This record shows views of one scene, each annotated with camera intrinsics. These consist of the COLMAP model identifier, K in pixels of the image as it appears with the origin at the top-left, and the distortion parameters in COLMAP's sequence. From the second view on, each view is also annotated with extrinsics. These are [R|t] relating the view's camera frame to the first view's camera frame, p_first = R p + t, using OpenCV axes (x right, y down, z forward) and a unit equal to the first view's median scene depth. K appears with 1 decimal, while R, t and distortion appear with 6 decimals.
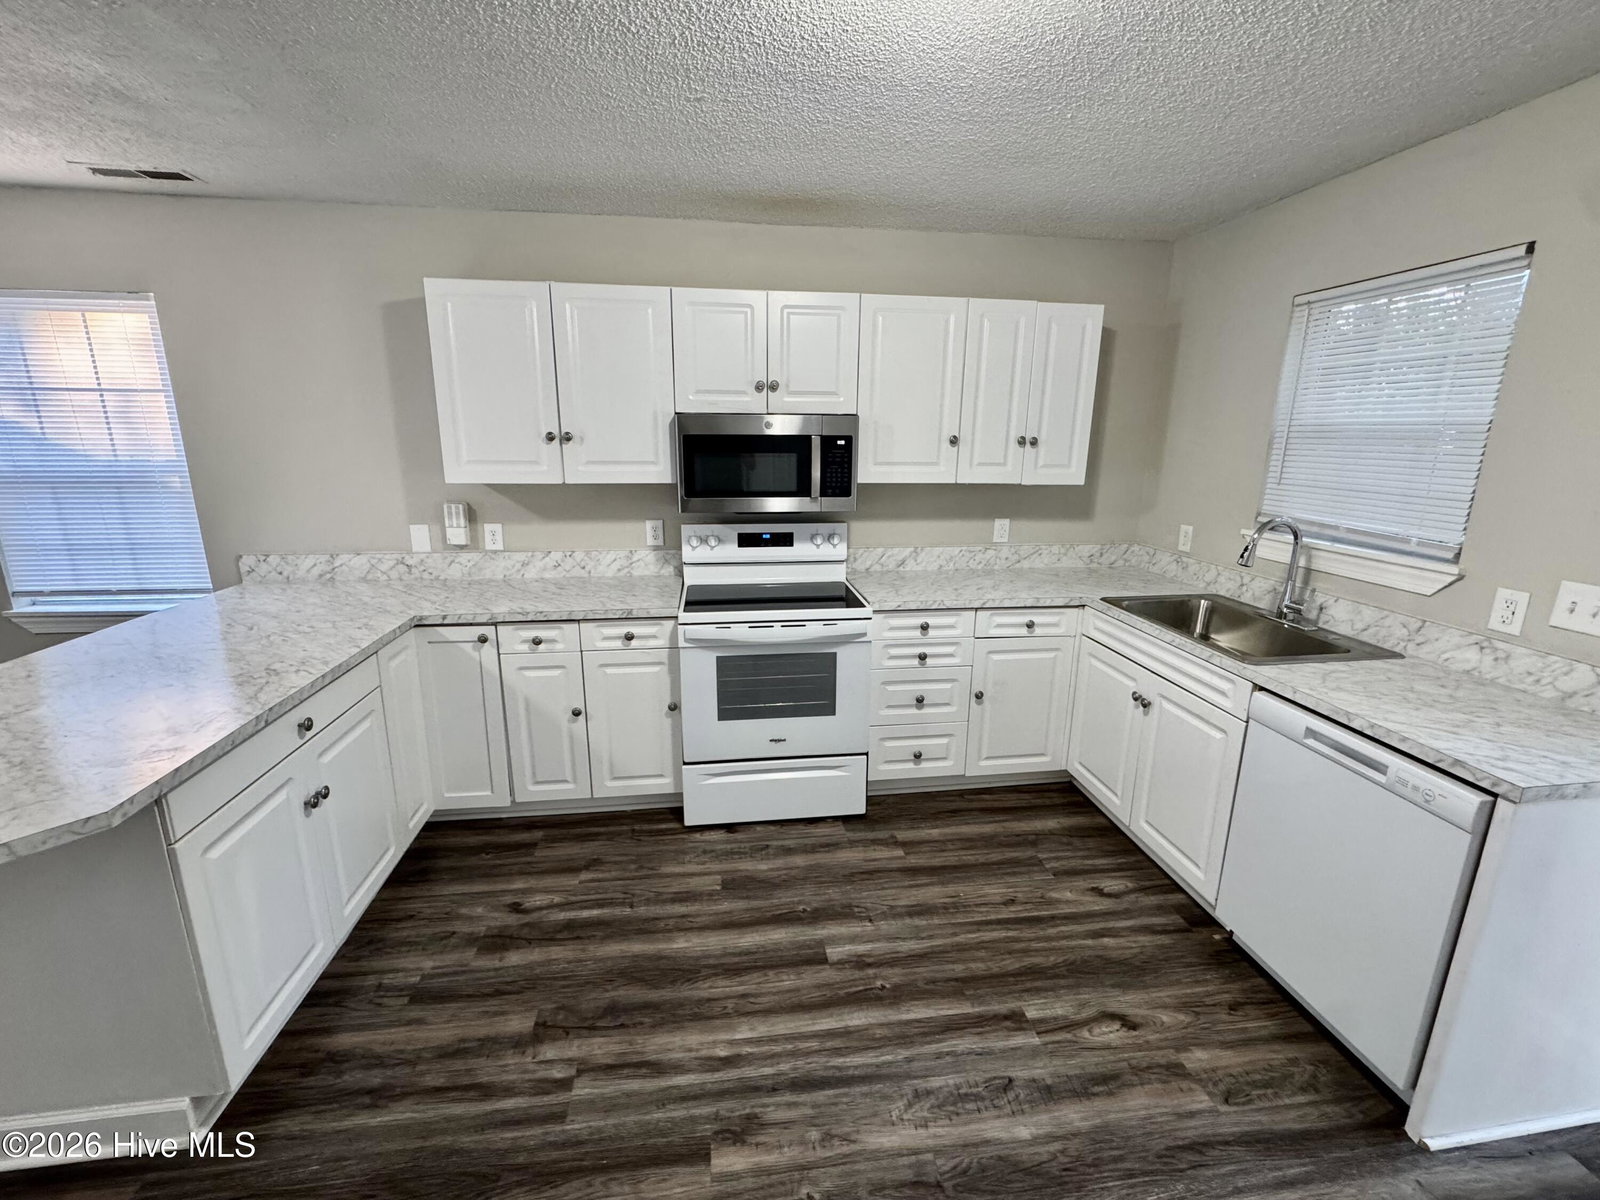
lens RADIAL K [[672.7, 0, 800.0], [0, 672.7, 600.0], [0, 0, 1]] dist [-0.001263, 0.000269]
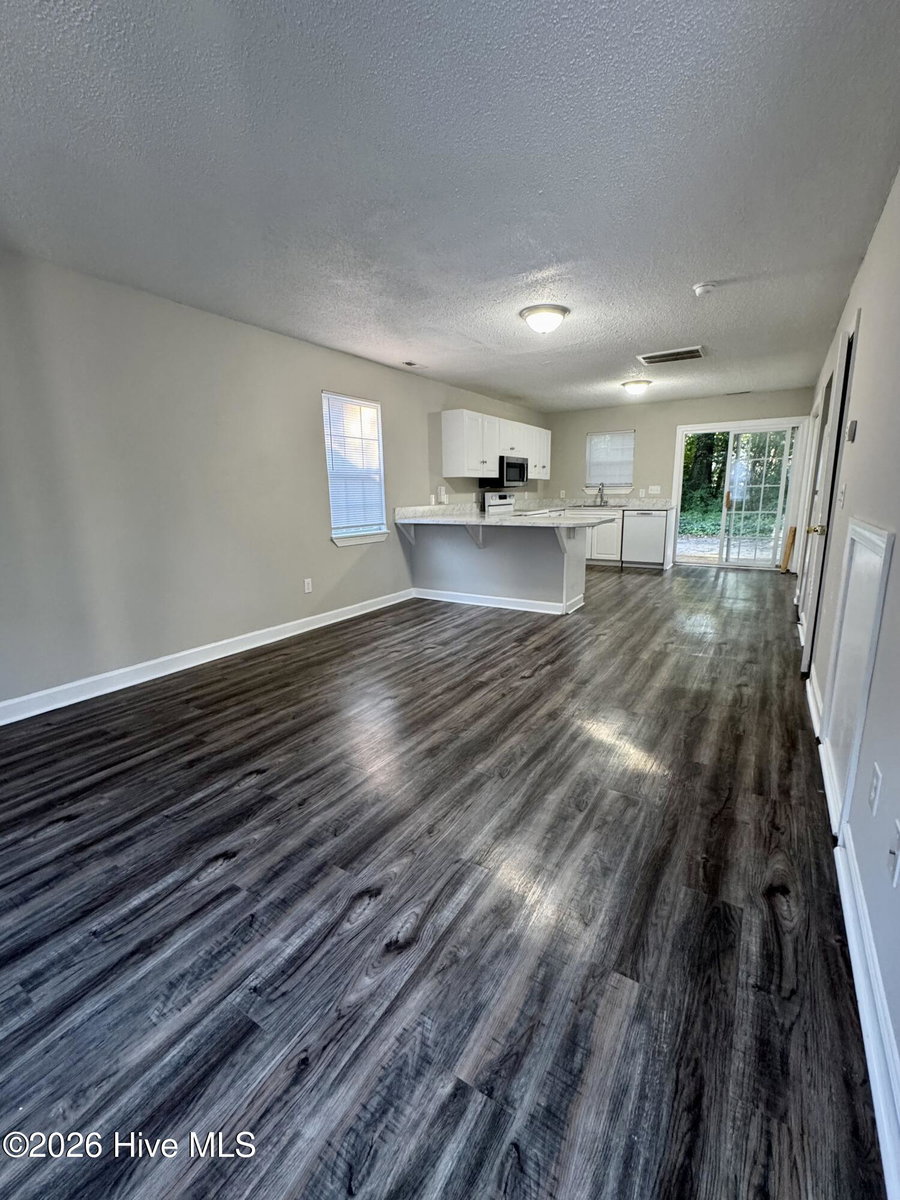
lens RADIAL K [[504.5, 0, 450.0], [0, 504.5, 600.0], [0, 0, 1]] dist [-0.001263, 0.000269]
pose [[0.638942, -0.182652, 0.747256, -2.356200], [0.207783, 0.976273, 0.060965, 0.211894], [-0.740662, 0.116314, 0.661734, -0.369284]]
